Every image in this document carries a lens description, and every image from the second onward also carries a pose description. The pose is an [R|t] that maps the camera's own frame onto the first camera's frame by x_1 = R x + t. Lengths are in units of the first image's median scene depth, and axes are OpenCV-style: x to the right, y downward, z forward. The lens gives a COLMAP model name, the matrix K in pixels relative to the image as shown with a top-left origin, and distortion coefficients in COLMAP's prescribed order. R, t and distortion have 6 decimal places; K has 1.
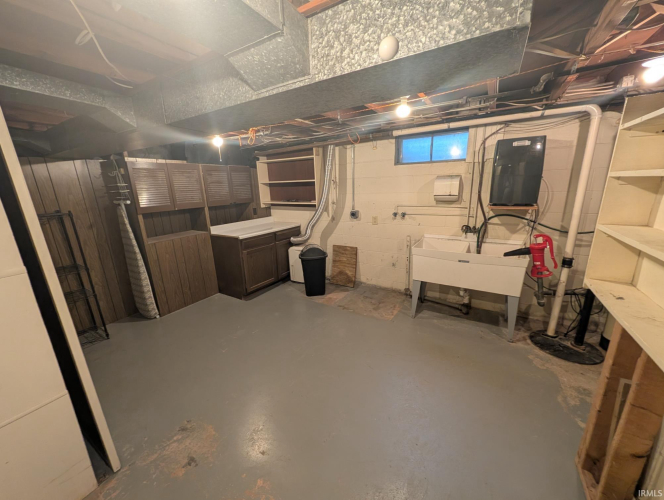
lens RADIAL K [[255.7, 0, 331.8], [0, 255.7, 249.5], [0, 0, 1]] dist [0.000166, -0.000032]
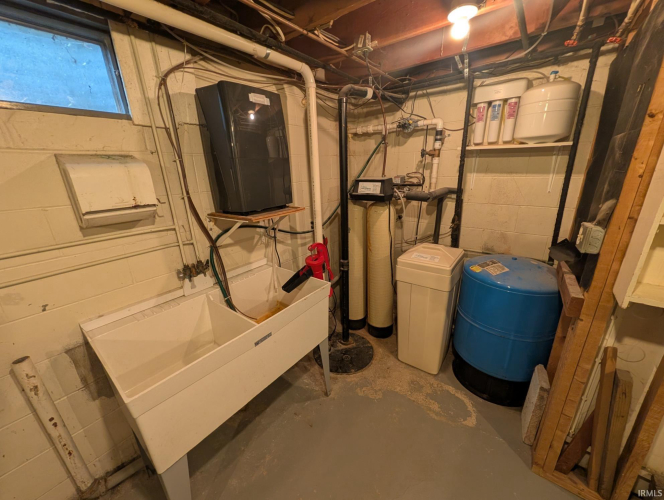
lens RADIAL K [[255.7, 0, 331.8], [0, 255.7, 249.5], [0, 0, 1]] dist [0.000166, -0.000032]
pose [[0.119855, -0.279455, 0.952649, 0.116803], [0.283613, 0.929216, 0.236899, -0.162757], [-0.951419, 0.241790, 0.190629, 0.673958]]
